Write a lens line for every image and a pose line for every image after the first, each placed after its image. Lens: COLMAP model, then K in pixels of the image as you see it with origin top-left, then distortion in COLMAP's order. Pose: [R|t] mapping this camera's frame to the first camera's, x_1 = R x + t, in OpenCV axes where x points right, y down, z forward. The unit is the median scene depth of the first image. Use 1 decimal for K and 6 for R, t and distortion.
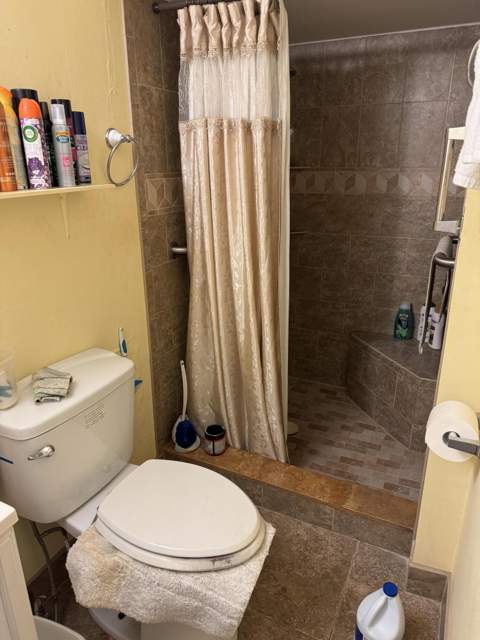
lens RADIAL K [[457.8, 0, 243.5], [0, 457.8, 331.3], [0, 0, 1]] dist [0.045894, -0.048517]
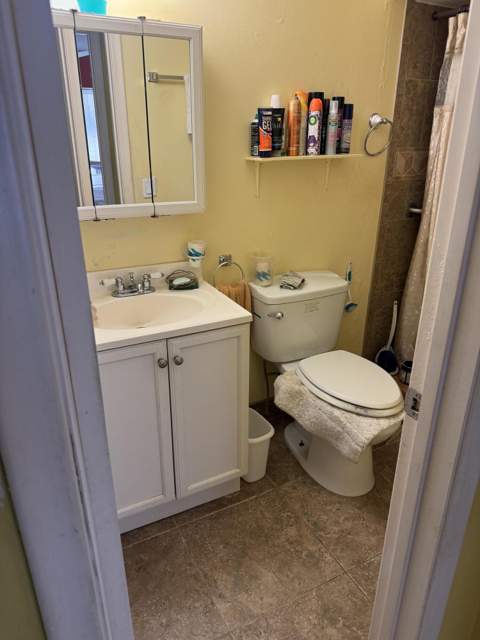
lens RADIAL K [[457.8, 0, 243.6], [0, 457.8, 322.5], [0, 0, 1]] dist [0.045894, -0.048517]
pose [[0.812329, 0.229863, -0.535989, 0.313955], [-0.213180, 0.972484, 0.093968, 0.137757], [0.542841, 0.037929, 0.838979, -0.392549]]
